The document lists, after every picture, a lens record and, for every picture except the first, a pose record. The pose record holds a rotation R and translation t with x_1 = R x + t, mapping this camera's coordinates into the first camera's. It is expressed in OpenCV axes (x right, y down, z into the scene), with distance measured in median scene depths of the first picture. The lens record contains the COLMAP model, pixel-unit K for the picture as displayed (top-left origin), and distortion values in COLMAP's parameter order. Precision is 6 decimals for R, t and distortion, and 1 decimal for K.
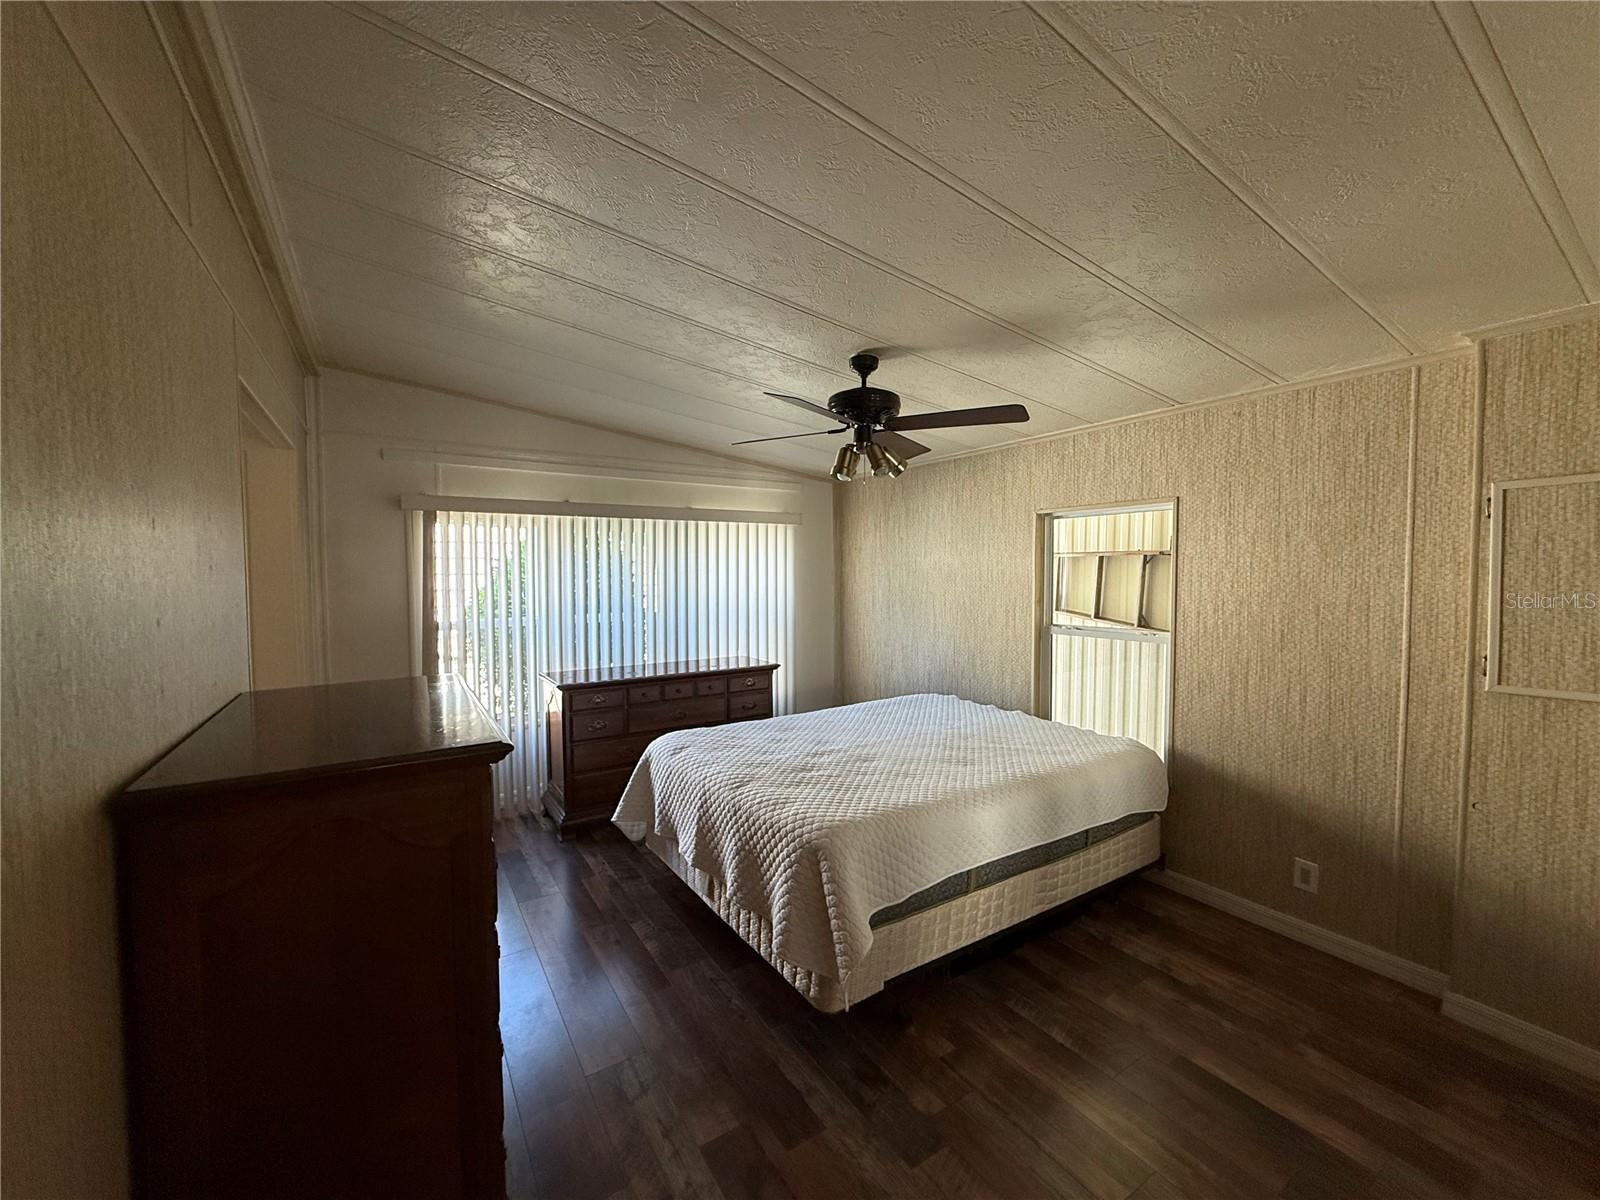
lens RADIAL K [[637.3, 0, 798.2], [0, 637.3, 601.2], [0, 0, 1]] dist [0.000130, 0.000066]
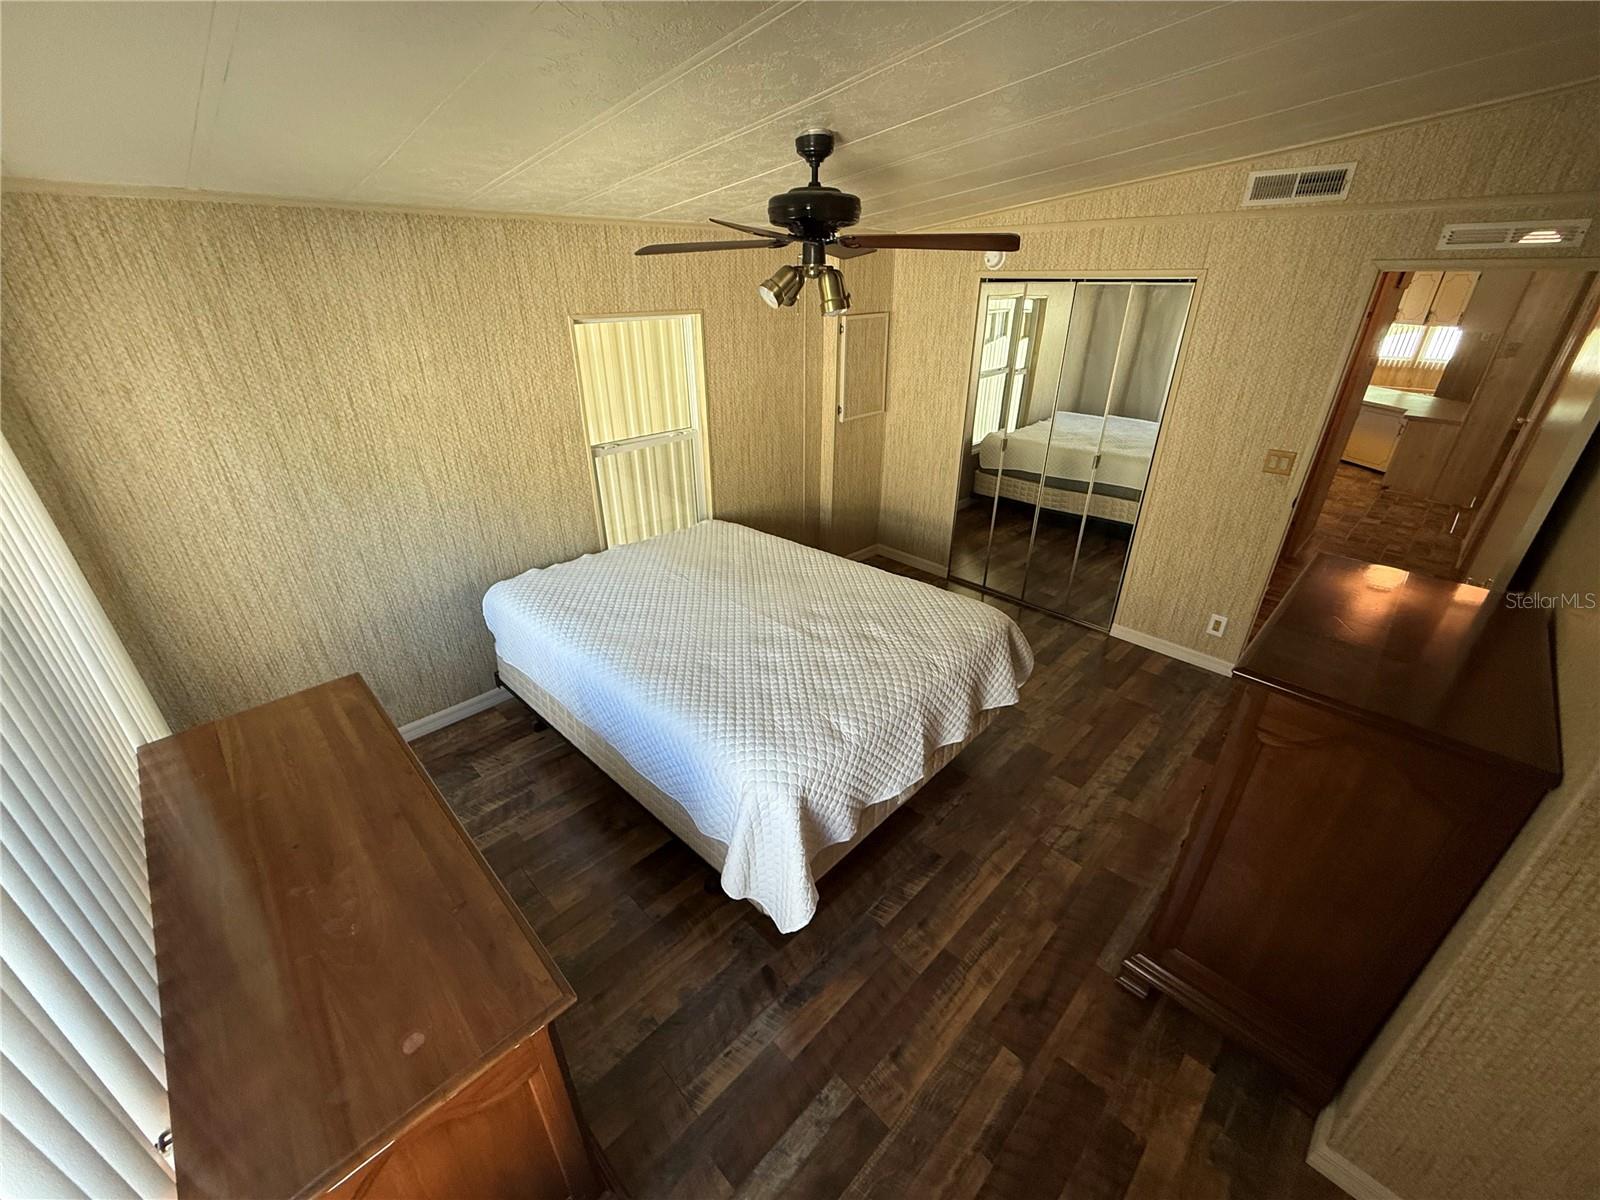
lens RADIAL K [[637.3, 0, 793.6], [0, 637.3, 601.0], [0, 0, 1]] dist [0.000130, 0.000066]
pose [[-0.200524, -0.440119, 0.875263, -0.701654], [0.049820, 0.887672, 0.457773, -0.215144], [-0.978421, 0.135400, -0.156073, 1.083928]]
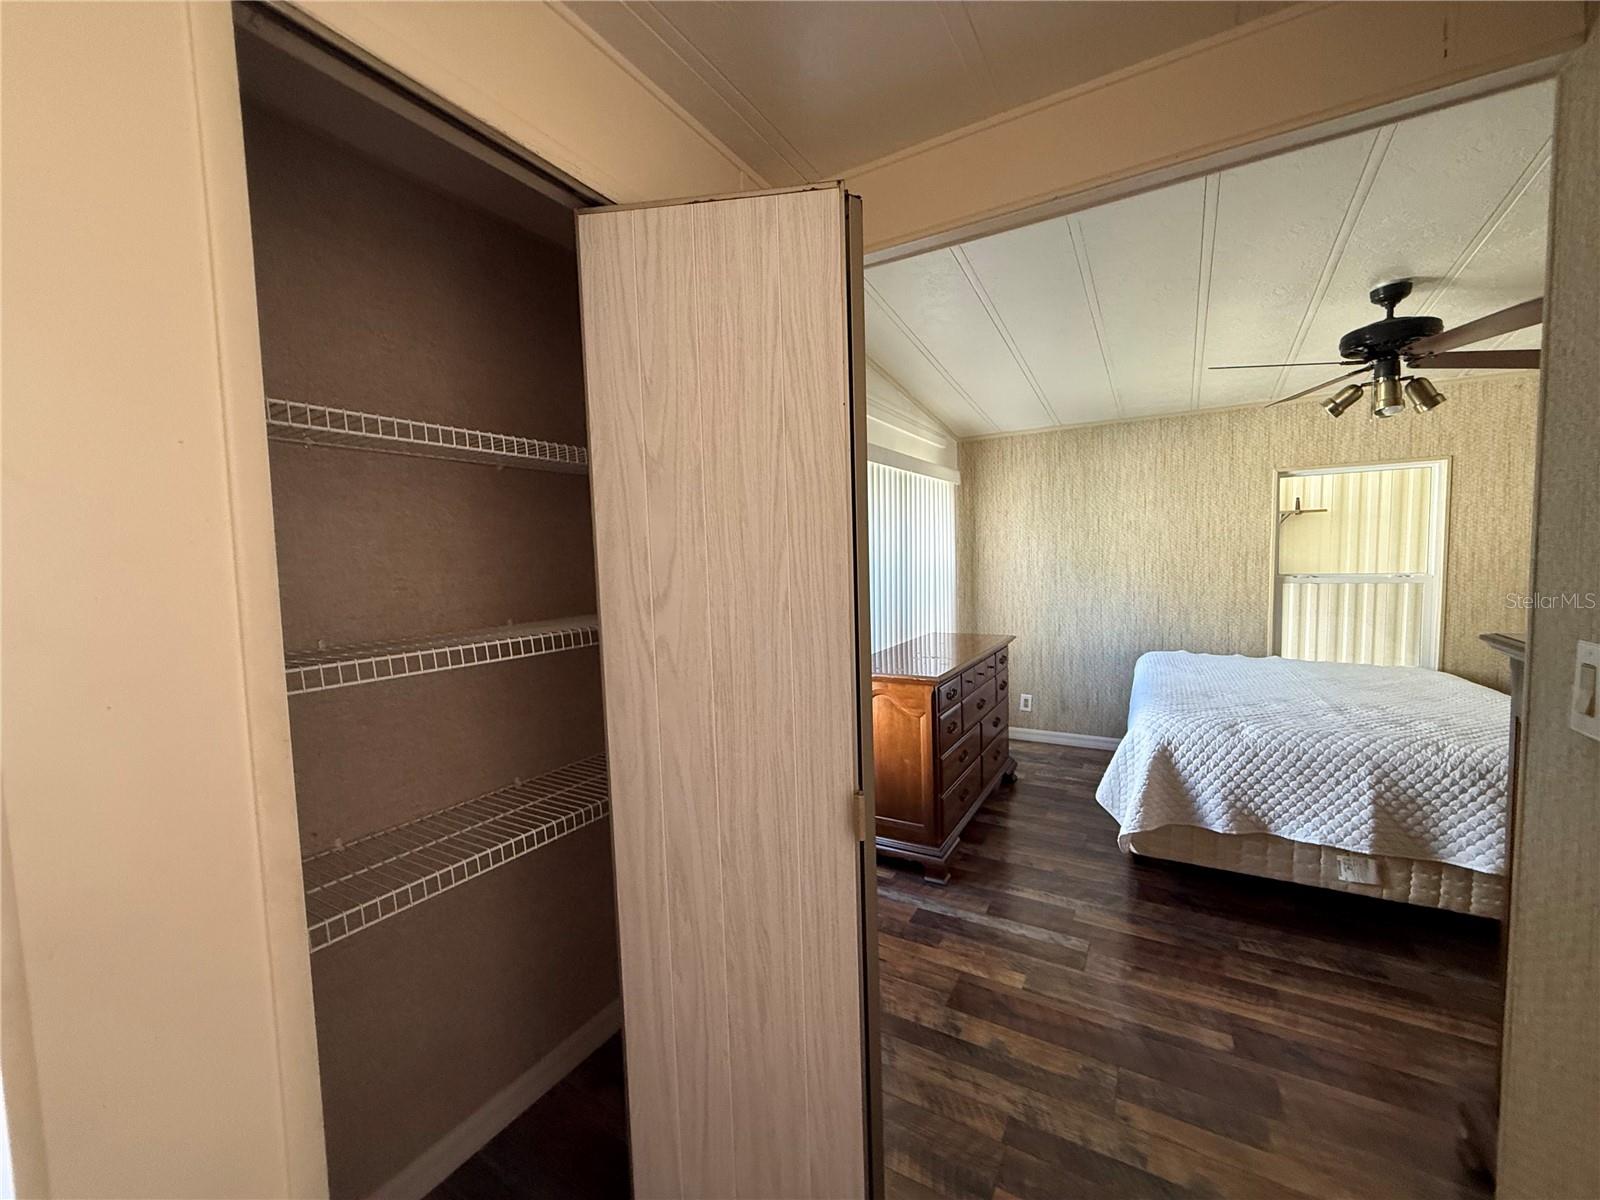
lens RADIAL K [[637.3, 0, 801.2], [0, 637.3, 604.0], [0, 0, 1]] dist [0.000130, 0.000066]
pose [[0.891591, -0.055362, 0.449446, -1.008284], [0.046109, 0.998439, 0.031517, 0.017149], [-0.450489, -0.007377, 0.892752, 0.486235]]
